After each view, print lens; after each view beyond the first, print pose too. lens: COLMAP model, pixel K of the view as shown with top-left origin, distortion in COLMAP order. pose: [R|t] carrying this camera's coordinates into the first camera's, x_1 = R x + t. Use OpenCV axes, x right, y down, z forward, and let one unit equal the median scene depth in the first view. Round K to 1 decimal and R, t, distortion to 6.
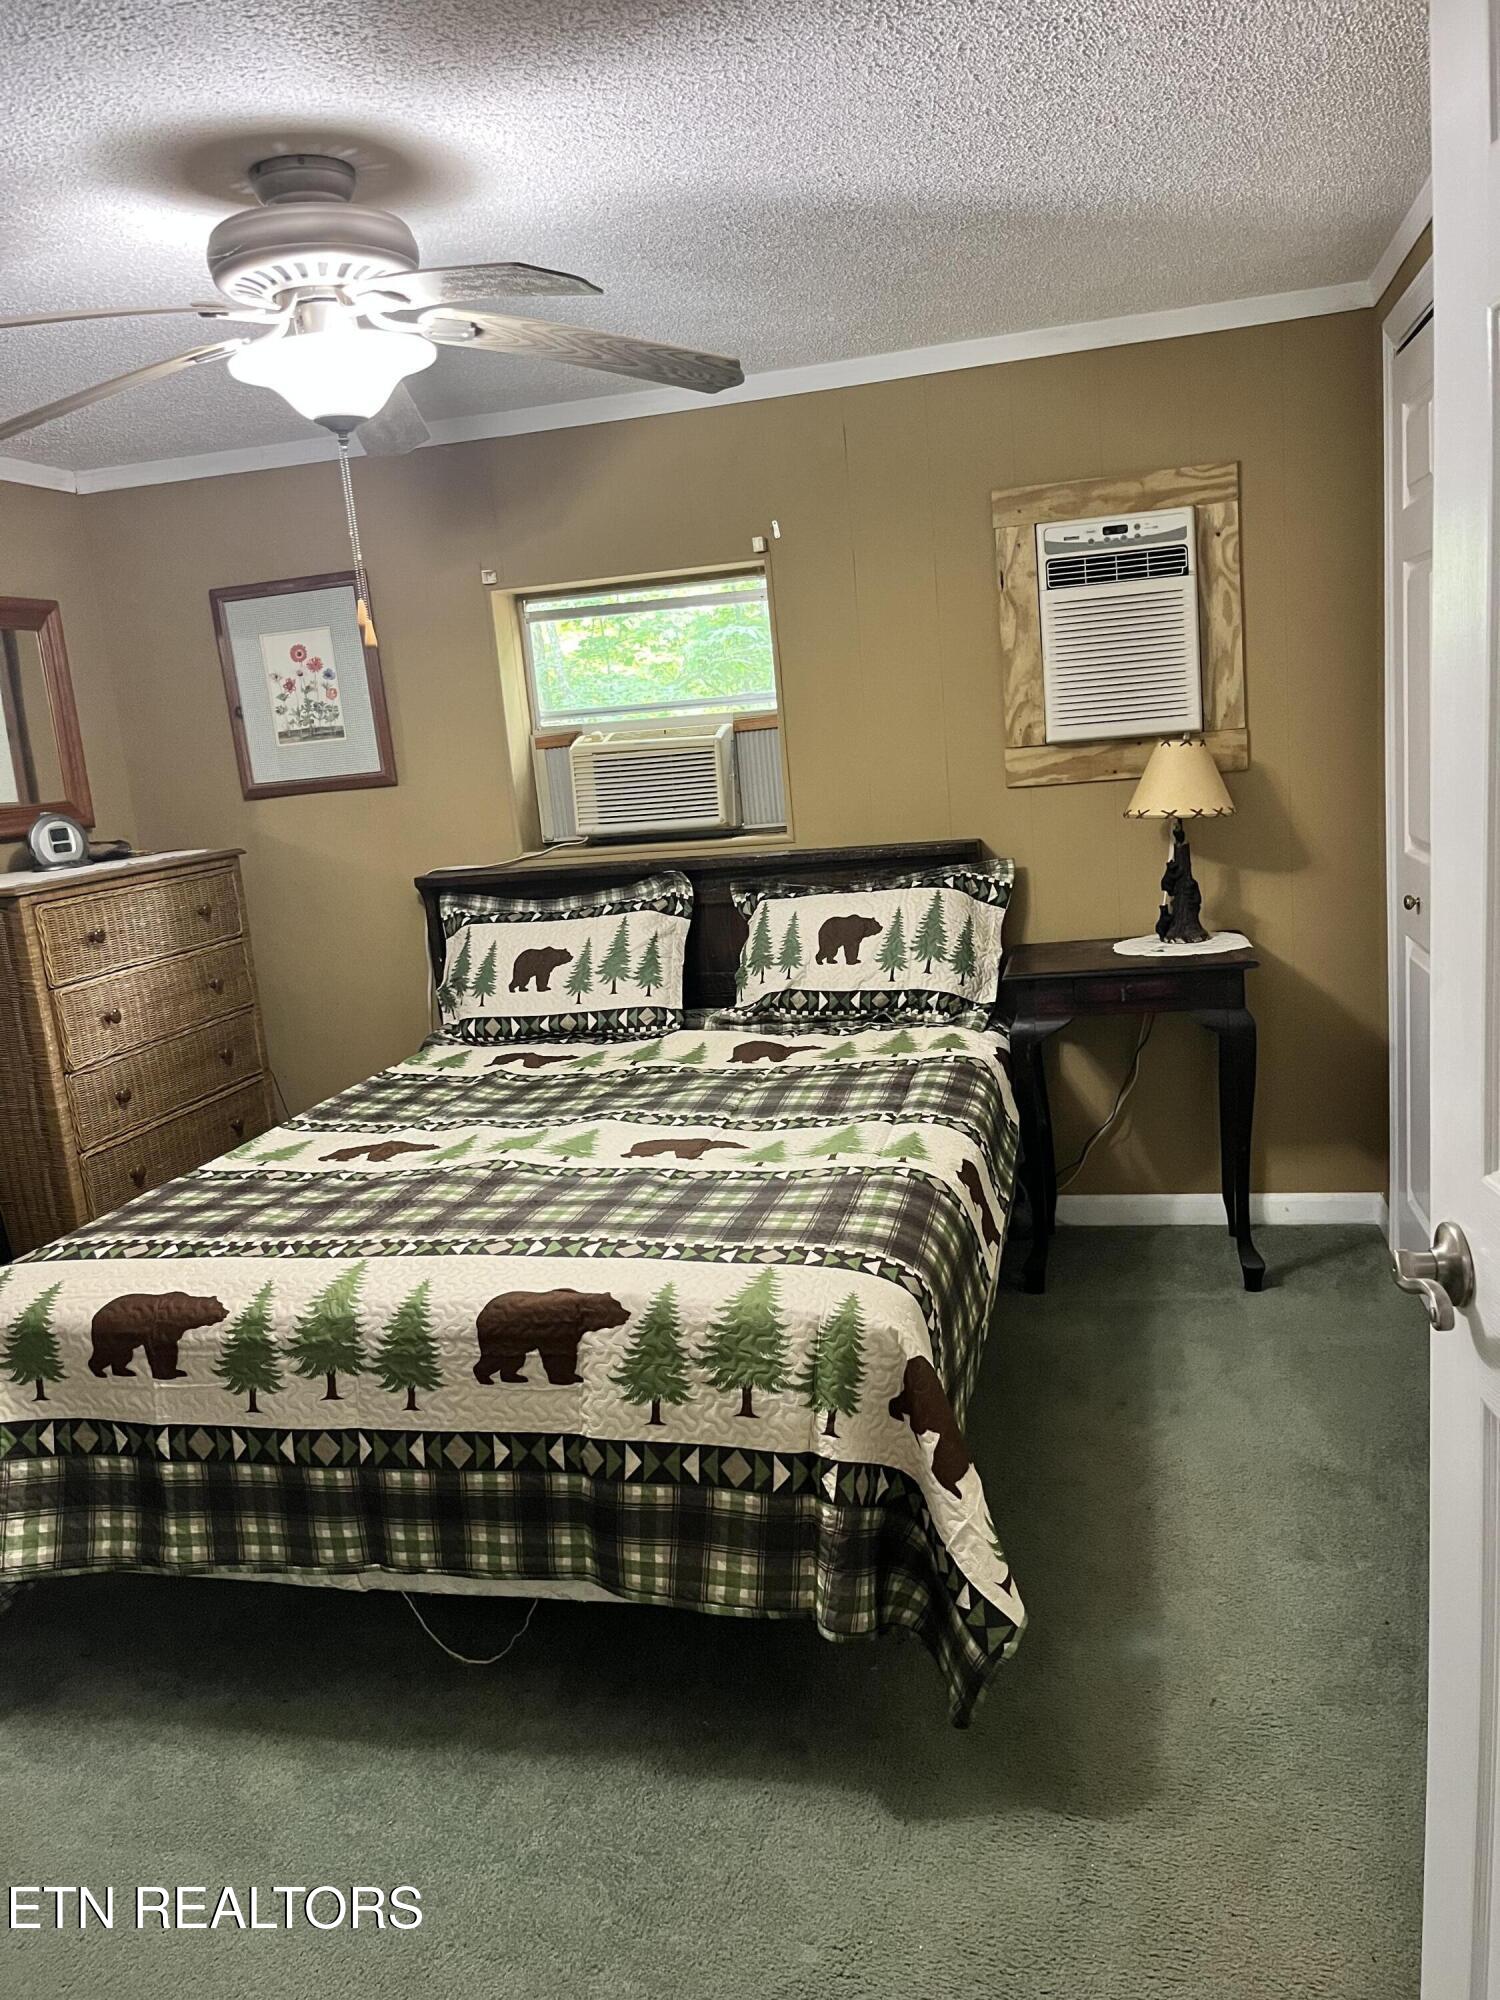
lens RADIAL K [[1483.2, 0, 752.1], [0, 1483.2, 1002.0], [0, 0, 1]] dist [0.003998, -0.005208]
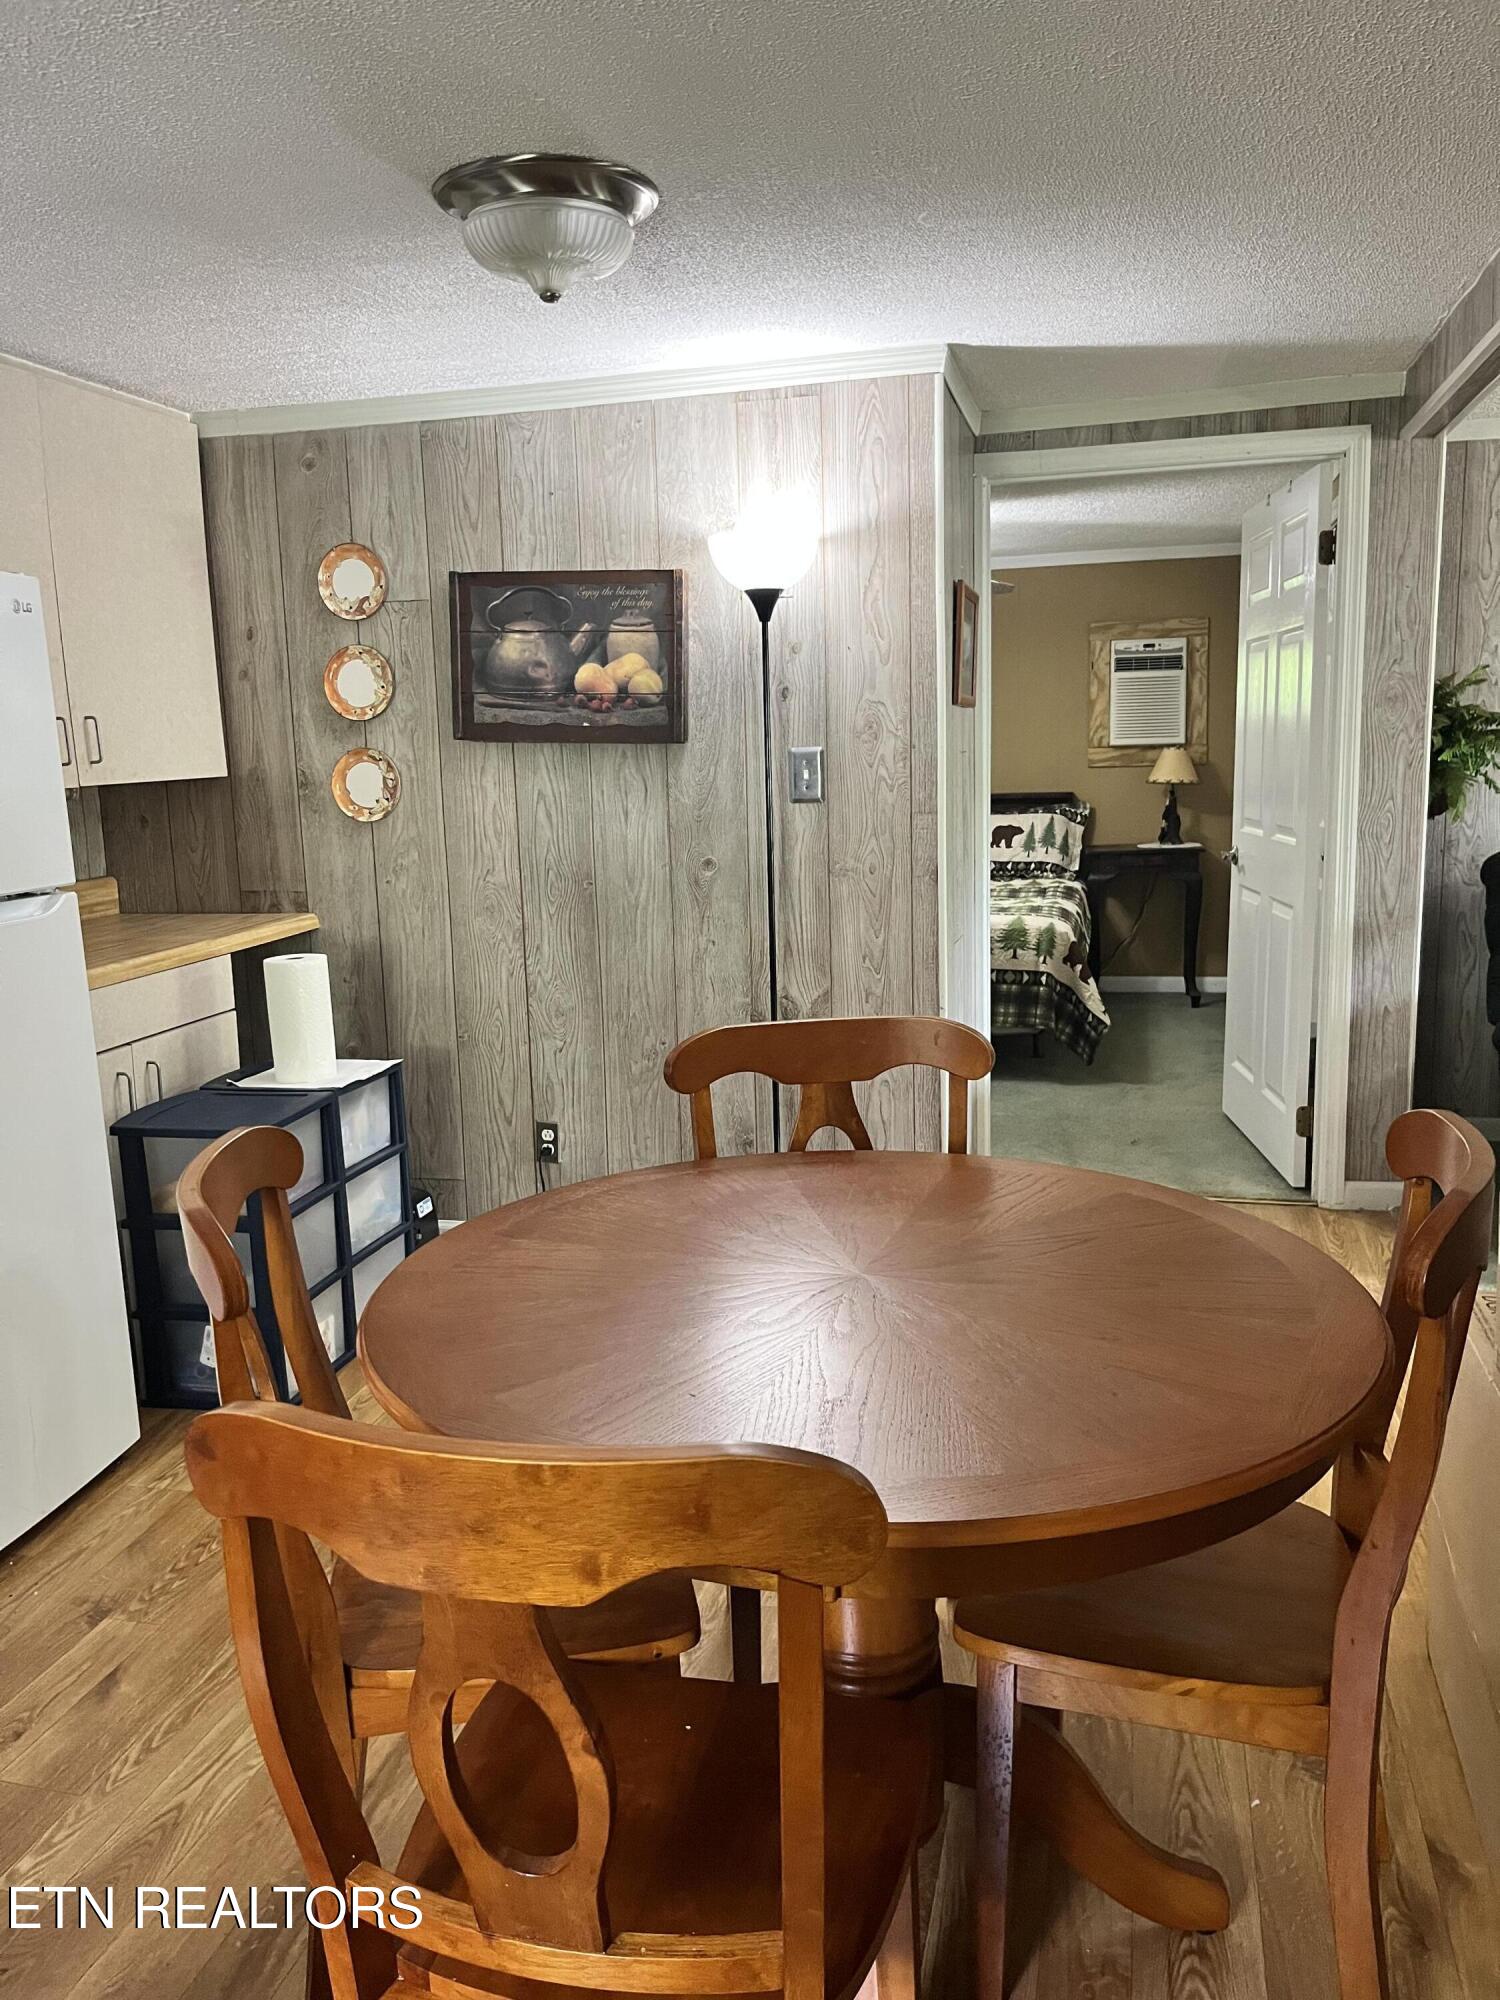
lens RADIAL K [[1483.2, 0, 759.7], [0, 1483.2, 991.4], [0, 0, 1]] dist [0.003998, -0.005208]
pose [[0.997975, 0.060788, 0.018725, -0.306913], [-0.060217, 0.997744, -0.029687, 0.257902], [-0.020488, 0.028500, 0.999384, -1.045037]]
